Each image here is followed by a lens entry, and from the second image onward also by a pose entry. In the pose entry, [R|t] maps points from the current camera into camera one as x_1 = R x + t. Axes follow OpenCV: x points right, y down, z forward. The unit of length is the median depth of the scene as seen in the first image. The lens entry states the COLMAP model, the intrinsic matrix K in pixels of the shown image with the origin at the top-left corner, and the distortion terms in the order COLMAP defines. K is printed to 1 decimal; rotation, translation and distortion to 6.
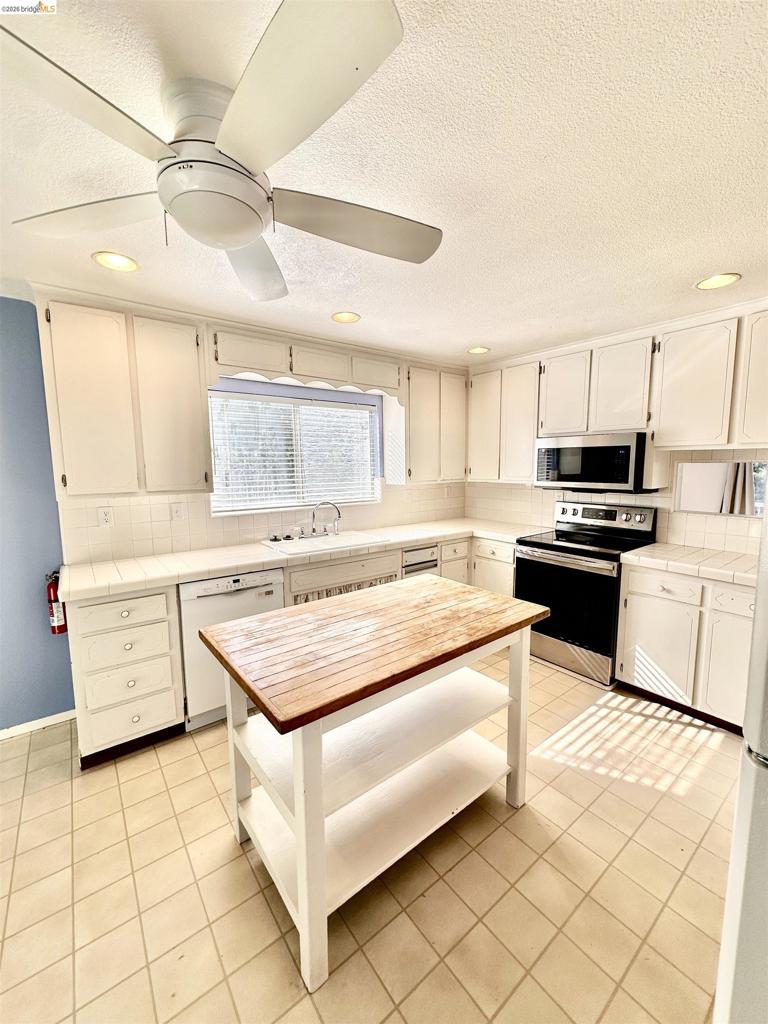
lens RADIAL K [[409.1, 0, 385.5], [0, 409.1, 512.4], [0, 0, 1]] dist [-0.003428, 0.000514]
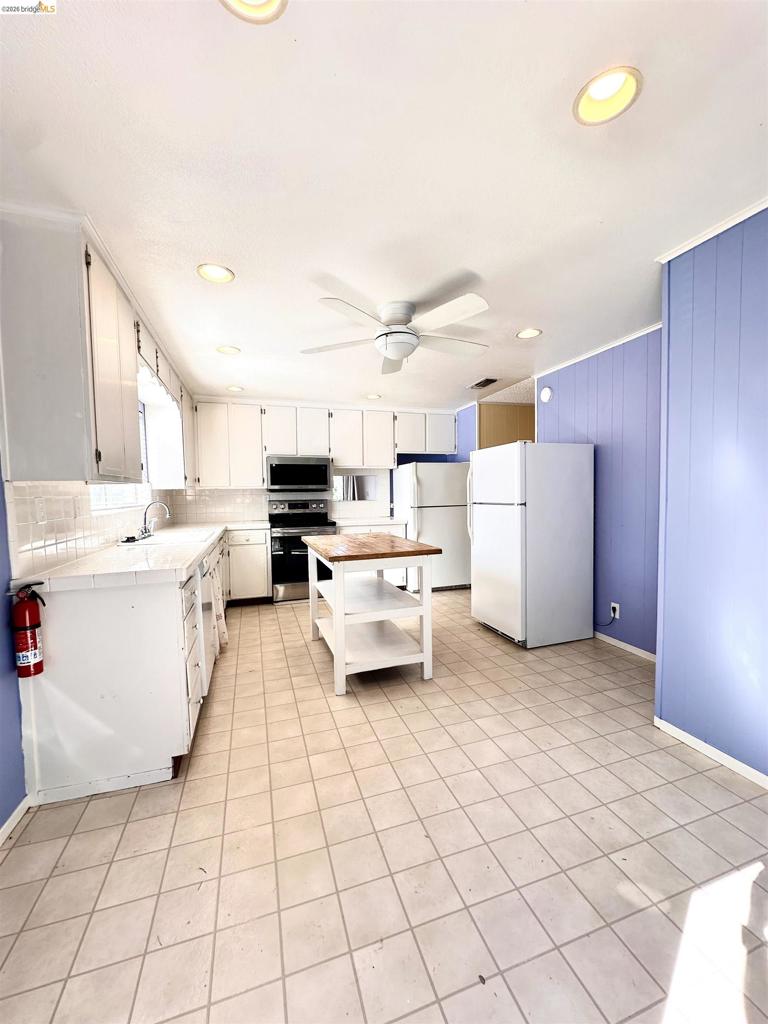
lens RADIAL K [[409.1, 0, 385.5], [0, 409.1, 512.4], [0, 0, 1]] dist [-0.003428, 0.000514]
pose [[0.330967, -0.044814, 0.942578, -0.915656], [0.120506, 0.992701, 0.004883, 0.064560], [-0.935916, 0.111970, 0.333951, 0.129843]]
